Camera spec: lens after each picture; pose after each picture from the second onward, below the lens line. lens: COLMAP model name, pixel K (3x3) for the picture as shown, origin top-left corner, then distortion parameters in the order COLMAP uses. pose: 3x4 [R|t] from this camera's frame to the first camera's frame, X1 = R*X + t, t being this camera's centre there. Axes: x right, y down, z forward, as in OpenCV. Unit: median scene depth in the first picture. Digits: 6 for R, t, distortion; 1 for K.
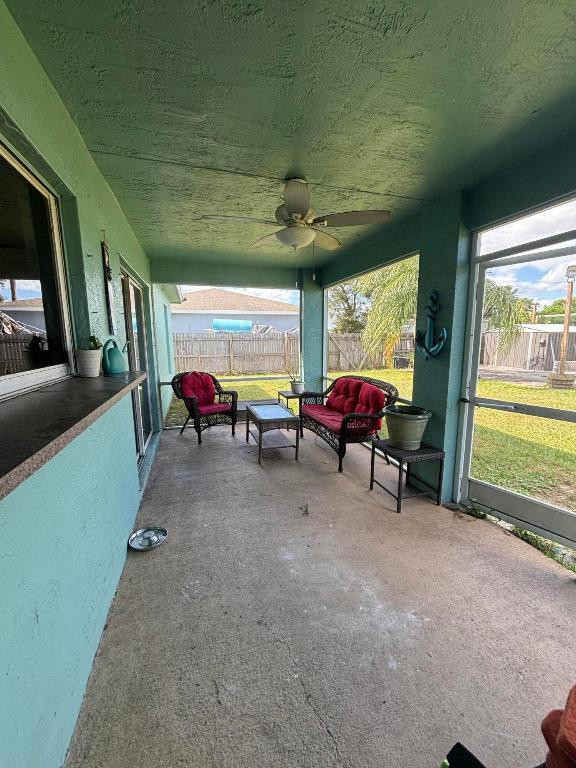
lens RADIAL K [[309.7, 0, 286.6], [0, 309.7, 386.9], [0, 0, 1]] dist [-0.000653, 0.000183]
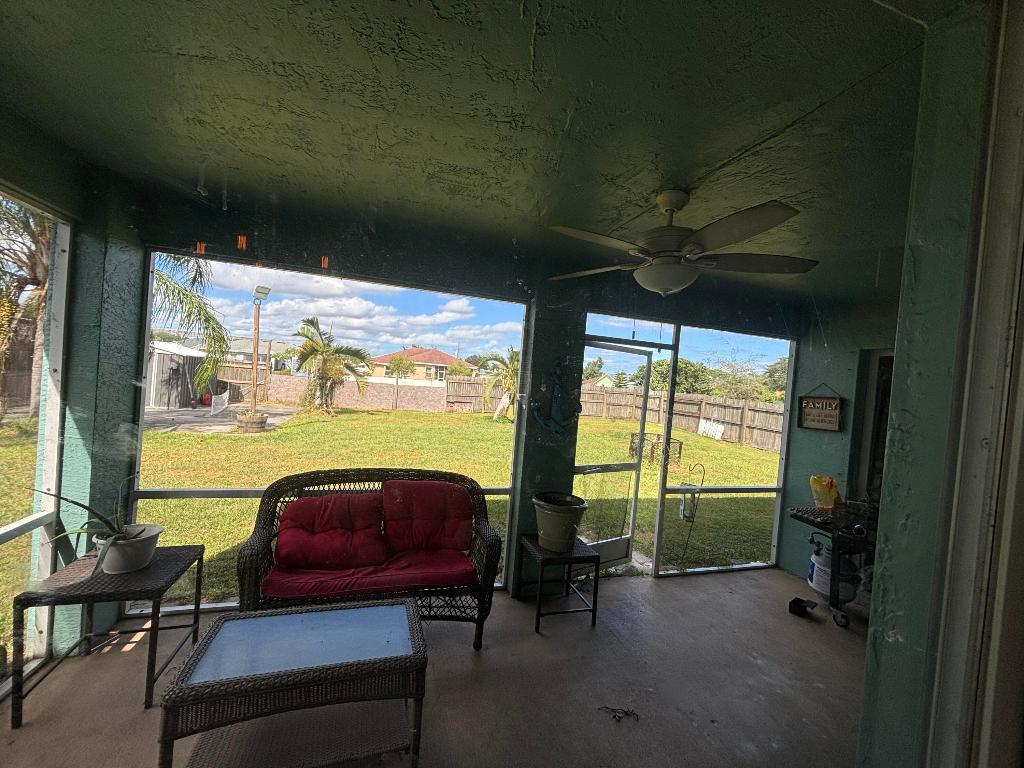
lens RADIAL K [[413.0, 0, 509.4], [0, 413.0, 385.2], [0, 0, 1]] dist [-0.000653, 0.000183]
pose [[-0.016768, -0.008060, 0.999827, -0.796295], [0.075748, 0.997084, 0.009308, -0.281114], [-0.996986, 0.075891, -0.016109, 1.305389]]
